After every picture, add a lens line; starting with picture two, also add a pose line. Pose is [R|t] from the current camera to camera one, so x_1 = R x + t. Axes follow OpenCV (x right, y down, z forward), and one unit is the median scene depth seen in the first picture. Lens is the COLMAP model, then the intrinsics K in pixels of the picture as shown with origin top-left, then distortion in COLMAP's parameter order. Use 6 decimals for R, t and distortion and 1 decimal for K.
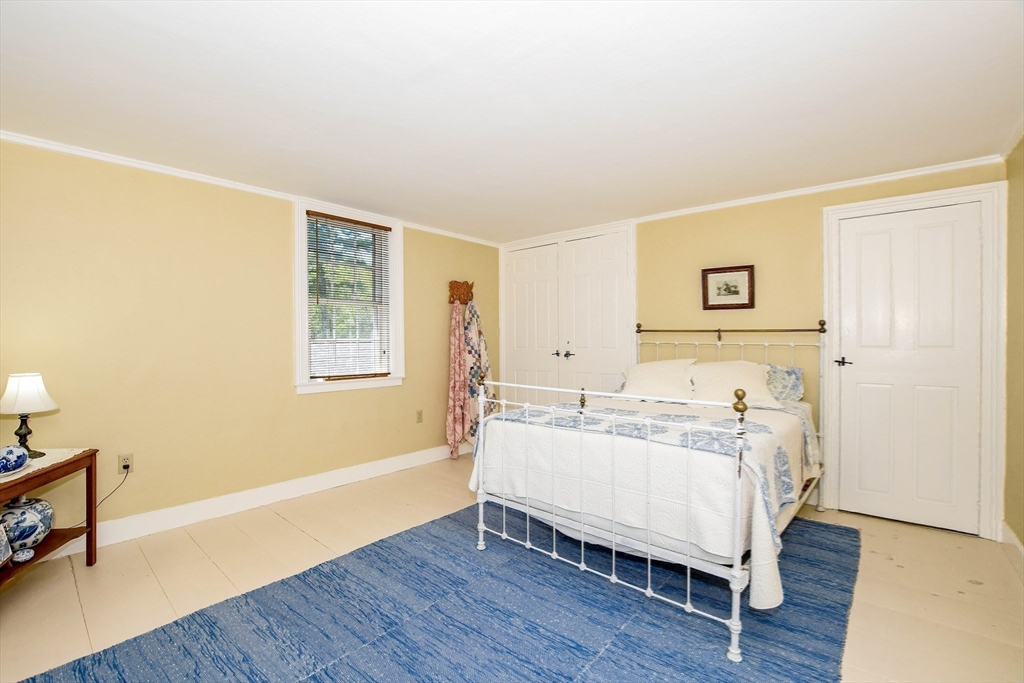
lens RADIAL K [[451.9, 0, 516.2], [0, 451.9, 340.1], [0, 0, 1]] dist [-0.025125, 0.002696]
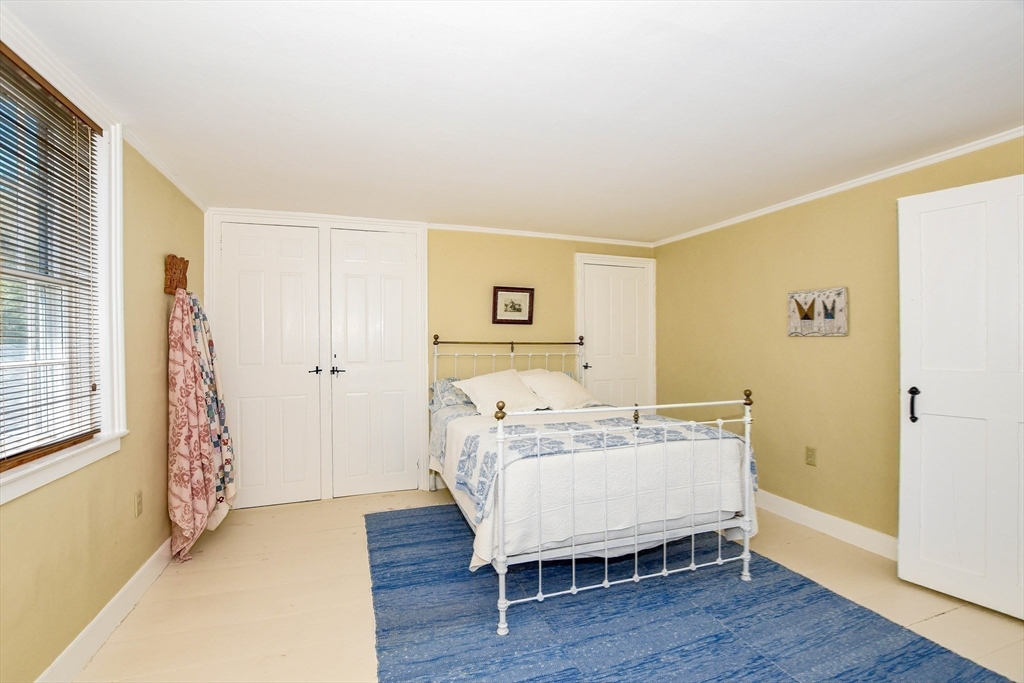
lens RADIAL K [[451.9, 0, 512.9], [0, 451.9, 337.0], [0, 0, 1]] dist [-0.025125, 0.002696]
pose [[0.499794, 0.011722, 0.866065, -0.531892], [0.002769, 0.999882, -0.015131, -0.019210], [-0.866140, 0.009960, 0.499702, 0.436343]]
